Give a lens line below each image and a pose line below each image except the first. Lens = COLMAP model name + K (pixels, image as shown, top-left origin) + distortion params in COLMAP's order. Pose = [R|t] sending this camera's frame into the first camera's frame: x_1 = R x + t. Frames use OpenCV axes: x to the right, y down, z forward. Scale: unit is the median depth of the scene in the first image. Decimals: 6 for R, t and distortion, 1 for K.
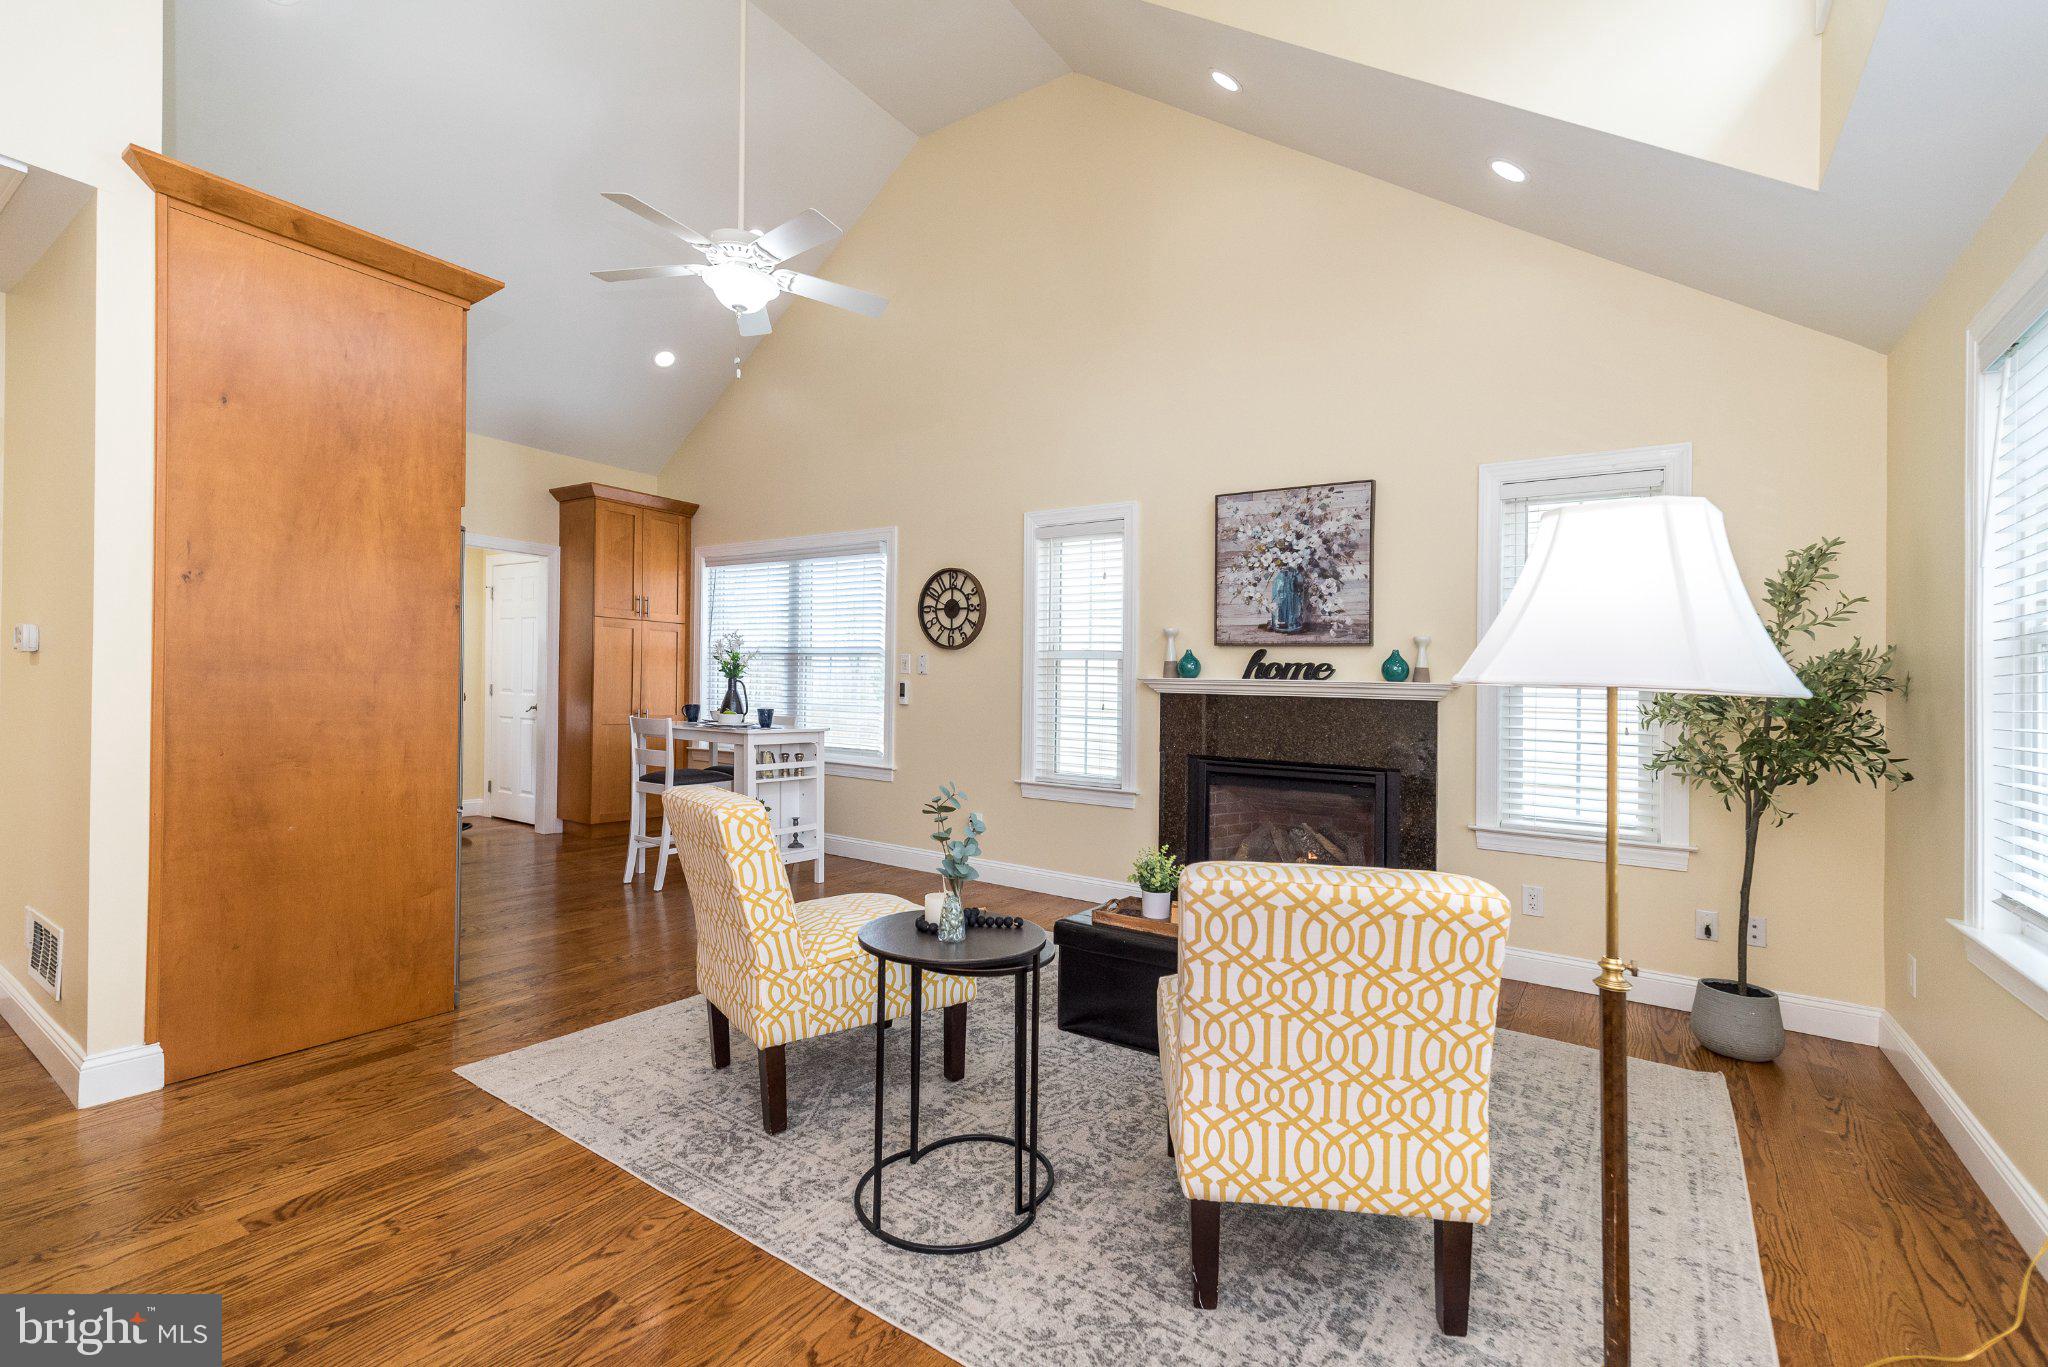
lens RADIAL K [[889.6, 0, 1026.6], [0, 889.6, 687.4], [0, 0, 1]] dist [0.001884, 0.000201]
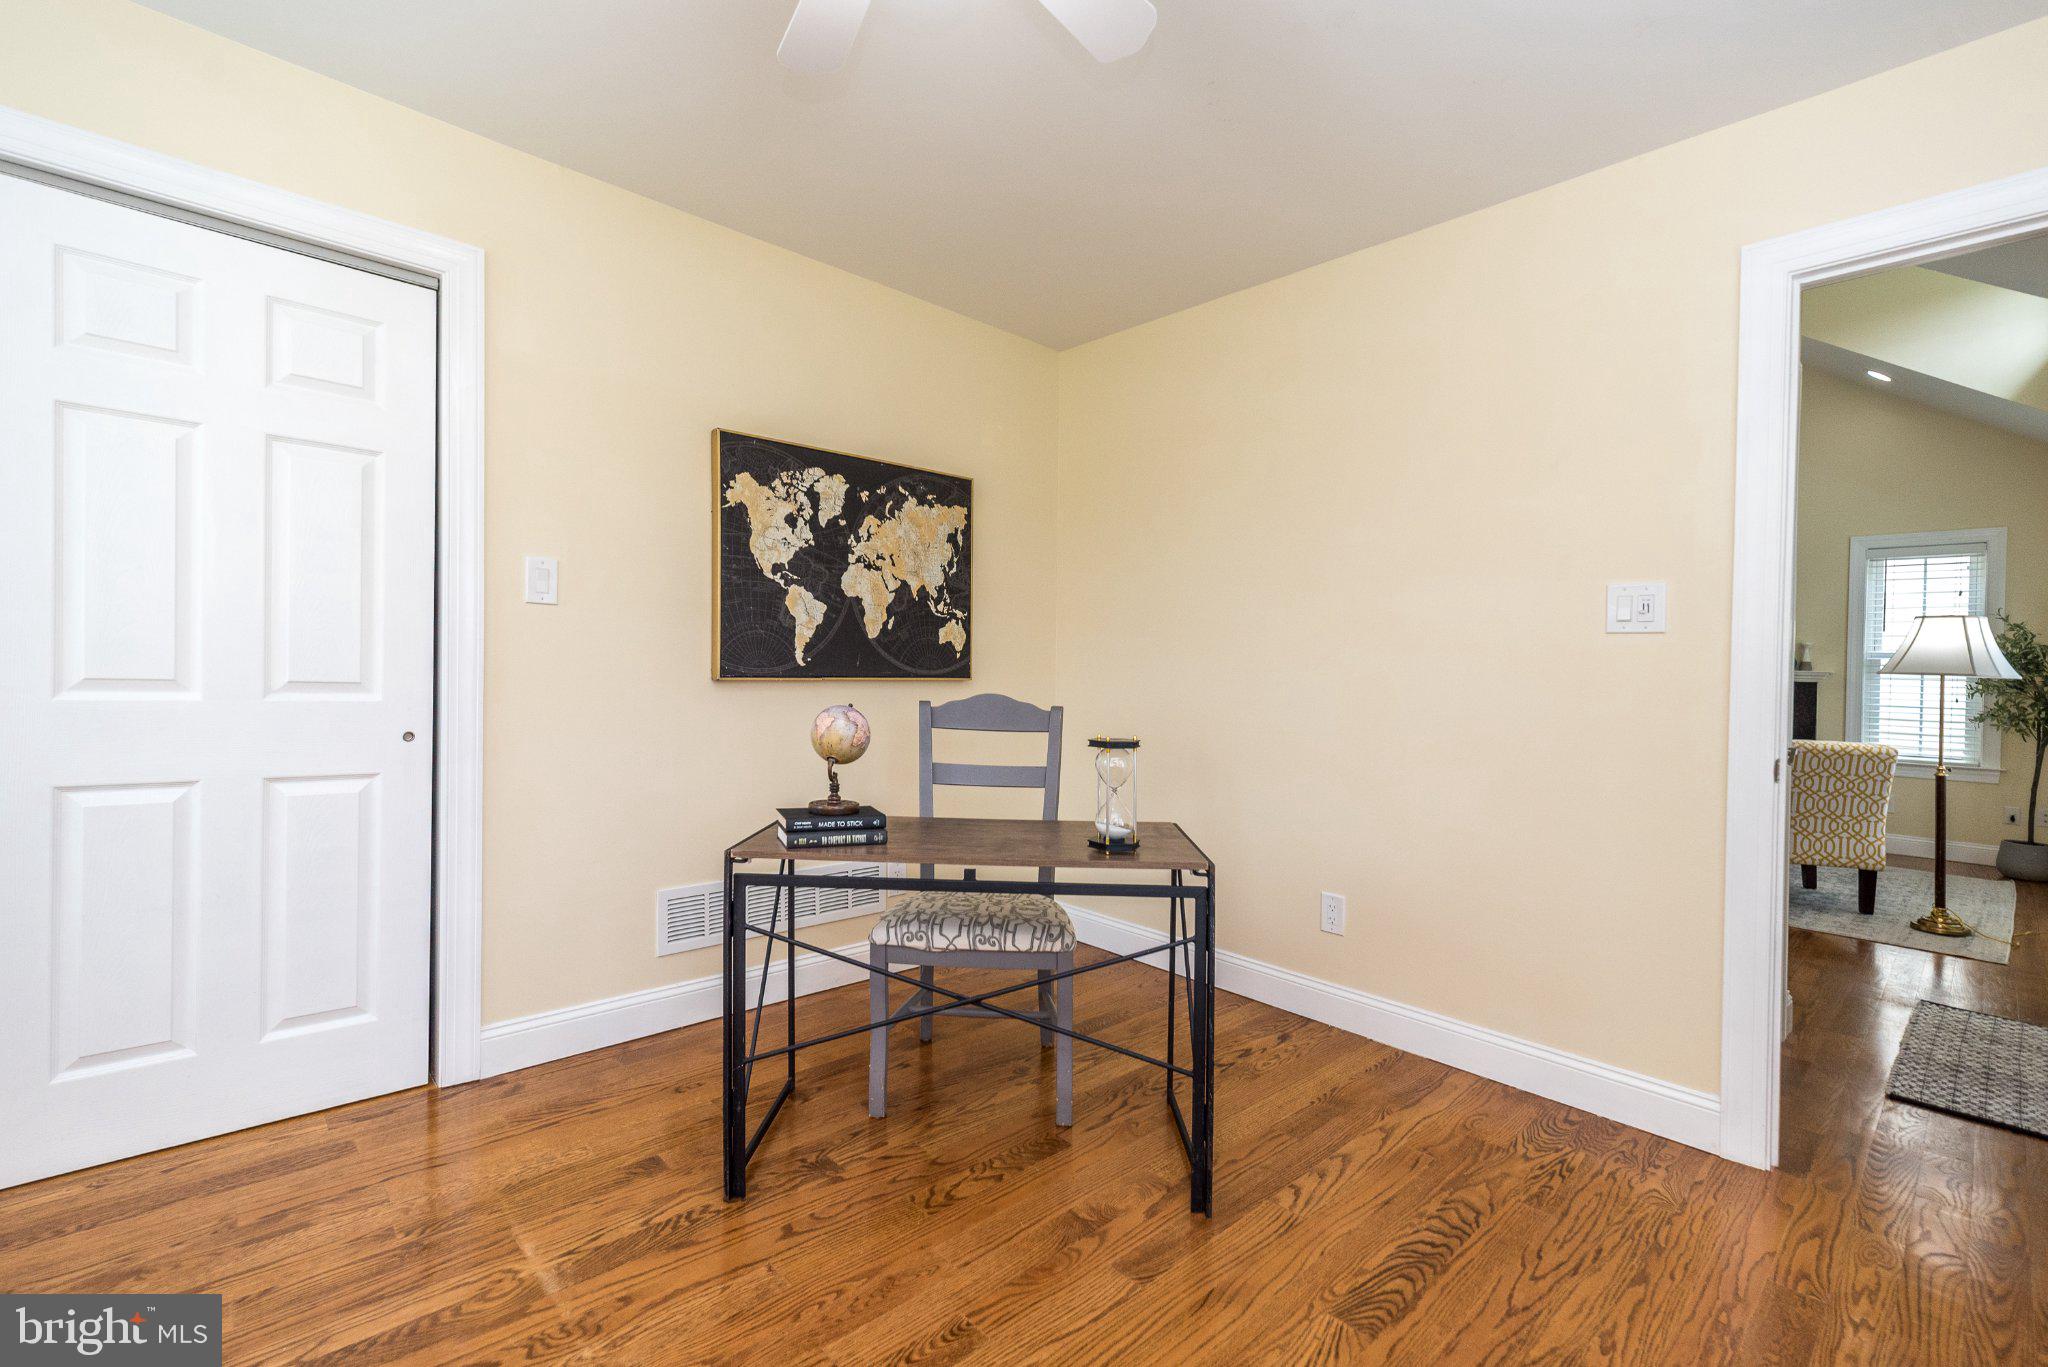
lens RADIAL K [[889.6, 0, 1026.6], [0, 889.6, 687.4], [0, 0, 1]] dist [0.001884, 0.000201]
pose [[0.974938, 0.003685, -0.222445, -0.522029], [0.000943, 0.999785, 0.020695, -0.007560], [0.222473, -0.020386, 0.974726, -0.811414]]
